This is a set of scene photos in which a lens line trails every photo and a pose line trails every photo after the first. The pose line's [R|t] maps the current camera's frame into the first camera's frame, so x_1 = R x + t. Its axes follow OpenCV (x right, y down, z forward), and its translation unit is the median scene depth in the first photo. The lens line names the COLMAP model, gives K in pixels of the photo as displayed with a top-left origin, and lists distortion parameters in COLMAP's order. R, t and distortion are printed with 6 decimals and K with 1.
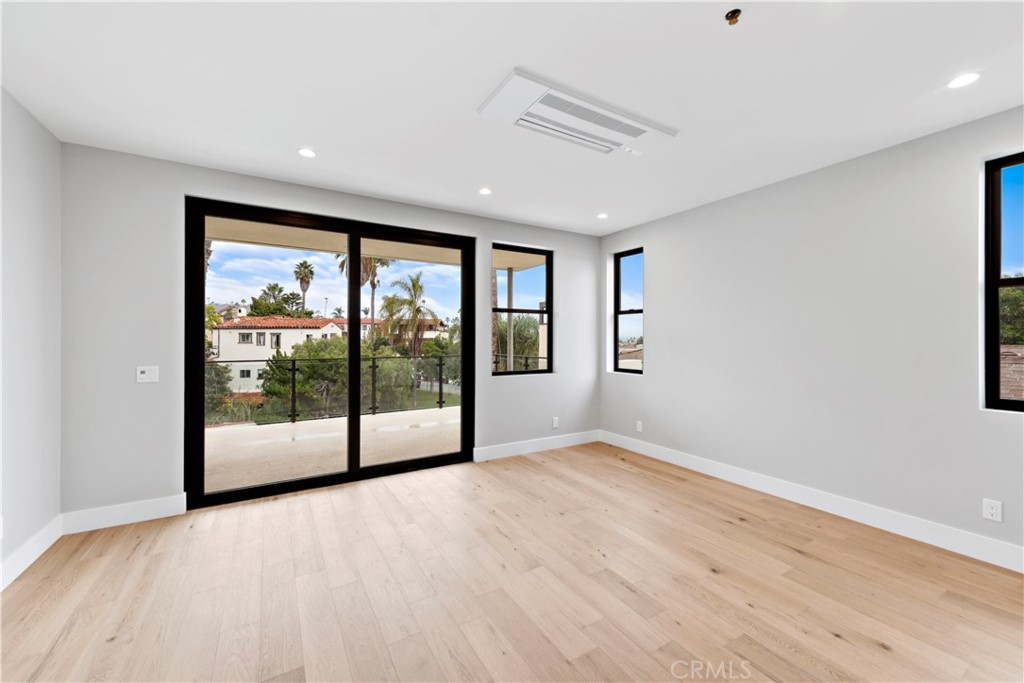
lens RADIAL K [[405.3, 0, 512.0], [0, 405.3, 341.5], [0, 0, 1]] dist [0.006605, -0.000469]
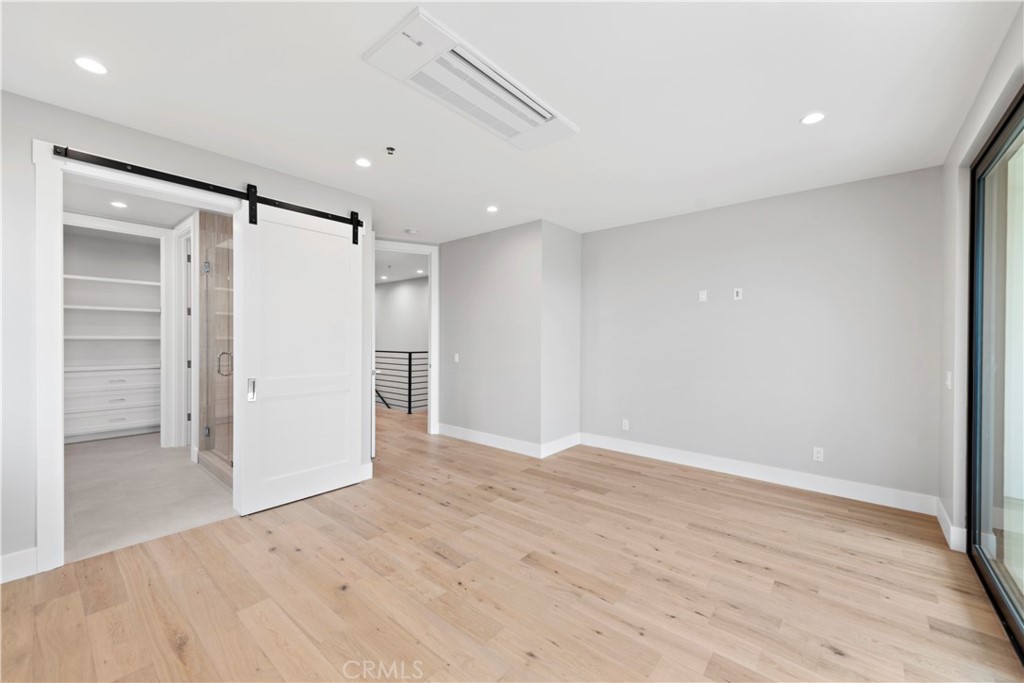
lens RADIAL K [[405.3, 0, 512.0], [0, 405.3, 341.5], [0, 0, 1]] dist [0.006605, -0.000469]
pose [[-0.945526, -0.002020, -0.325539, 0.428181], [-0.007731, 0.999838, 0.016252, -0.017531], [0.325454, 0.017883, -0.945389, 1.951005]]
